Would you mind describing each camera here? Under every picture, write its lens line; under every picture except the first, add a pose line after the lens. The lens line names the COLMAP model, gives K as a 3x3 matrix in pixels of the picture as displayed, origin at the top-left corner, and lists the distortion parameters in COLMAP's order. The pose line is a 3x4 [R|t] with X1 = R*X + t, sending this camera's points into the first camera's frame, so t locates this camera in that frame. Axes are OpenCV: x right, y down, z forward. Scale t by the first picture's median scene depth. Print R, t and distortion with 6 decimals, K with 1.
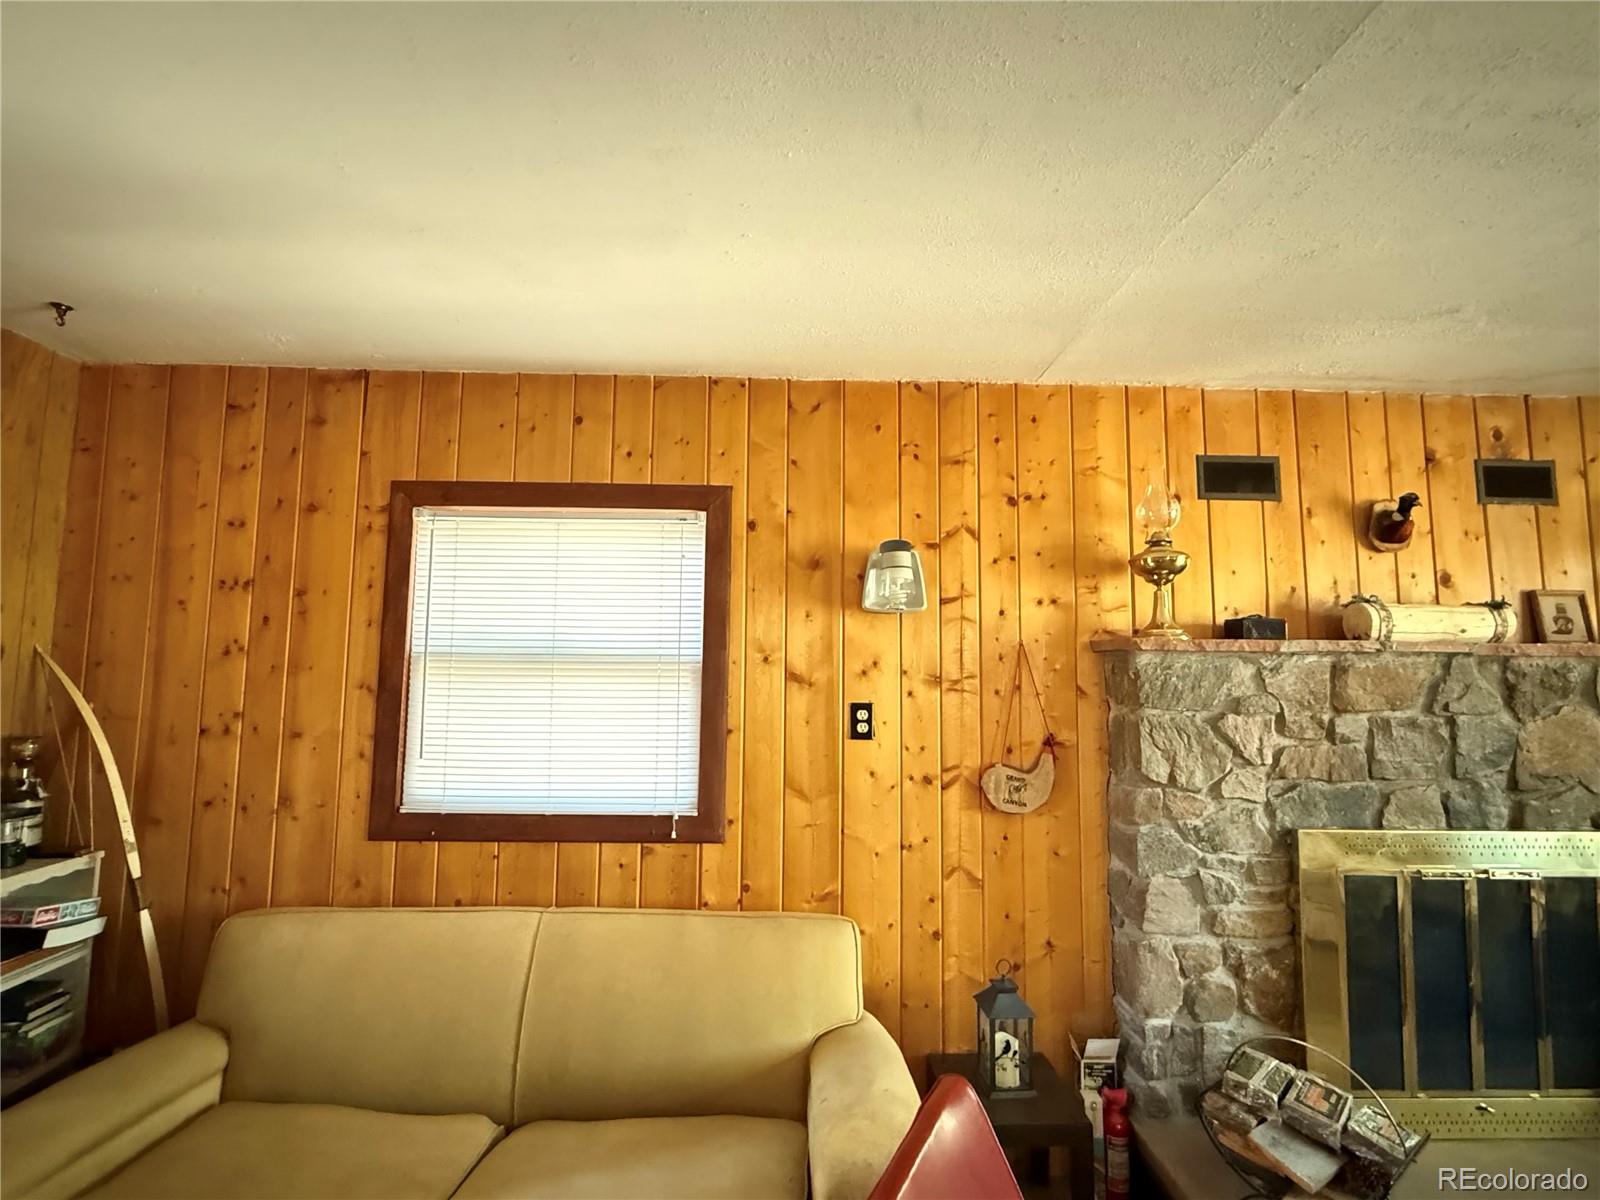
lens RADIAL K [[764.5, 0, 798.4], [0, 764.5, 591.5], [0, 0, 1]] dist [-0.003687, 0.000205]
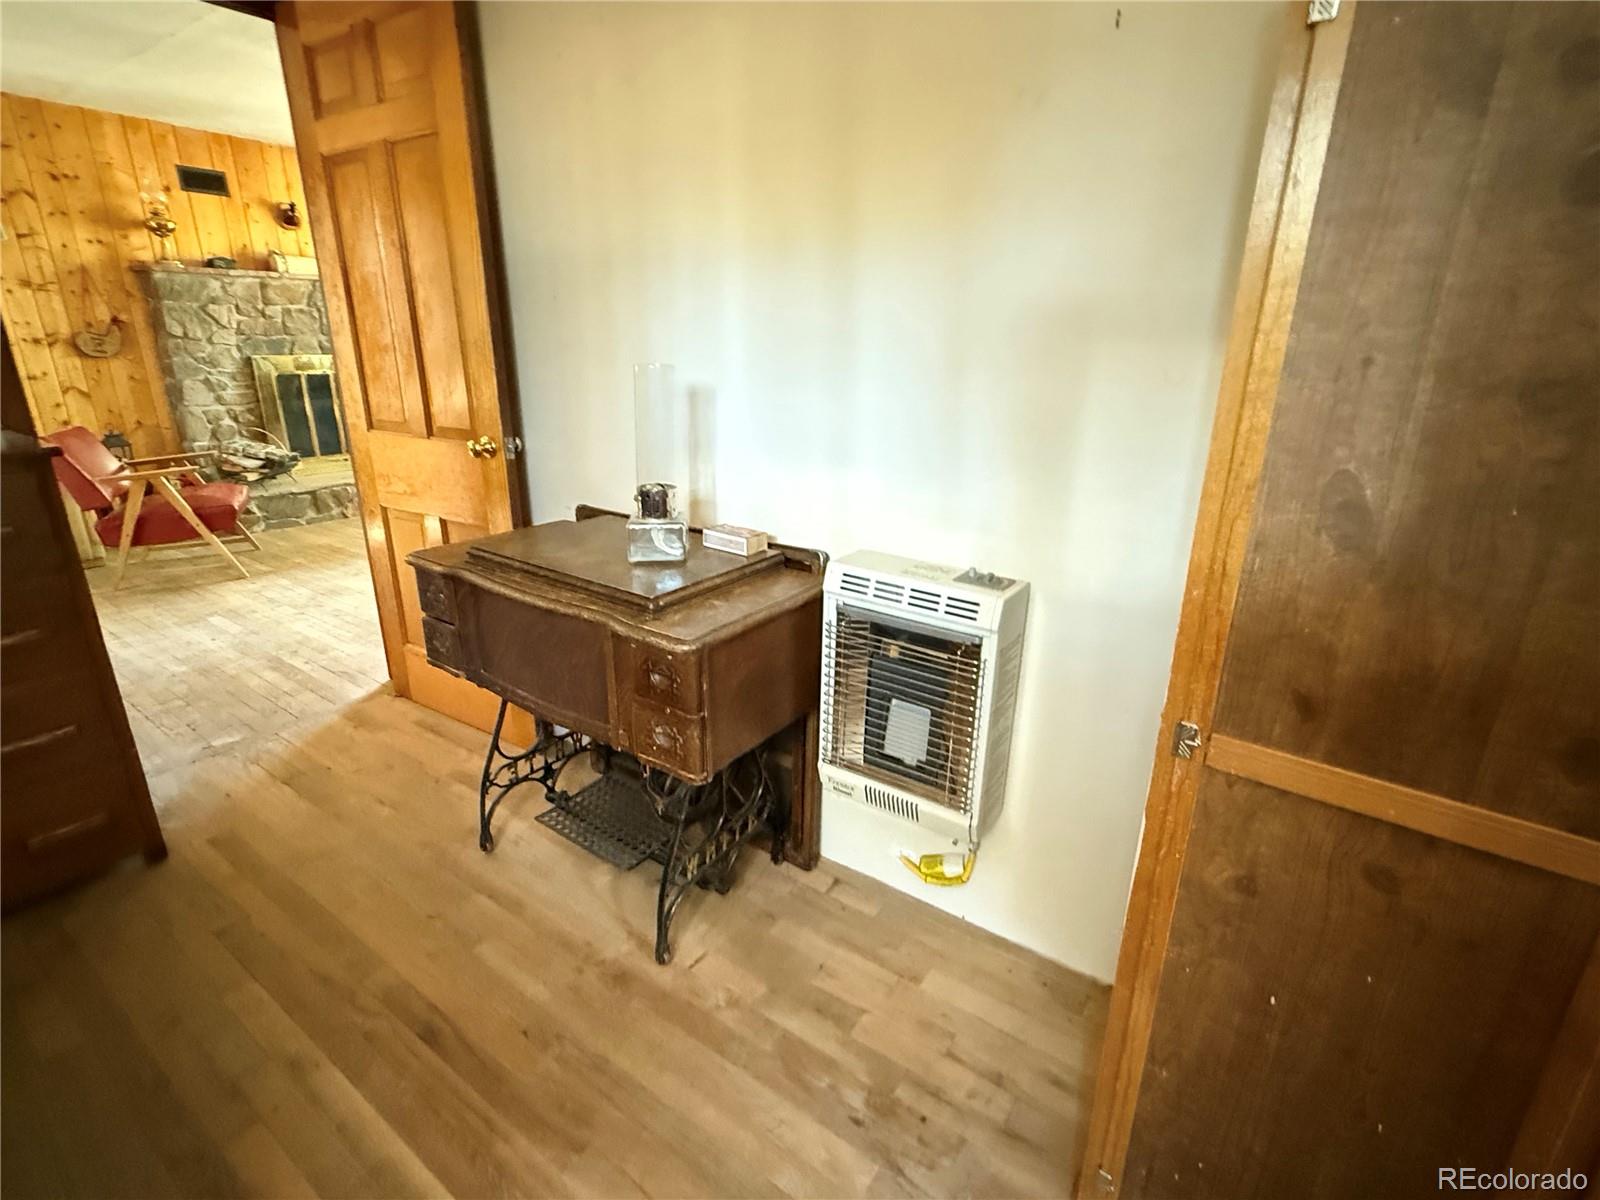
lens RADIAL K [[764.5, 0, 796.0], [0, 764.5, 598.0], [0, 0, 1]] dist [-0.003687, 0.000205]
pose [[0.591479, -0.264919, 0.761558, -0.333954], [-0.075729, 0.922059, 0.379568, -0.021306], [-0.802757, -0.282179, 0.525316, -1.730436]]
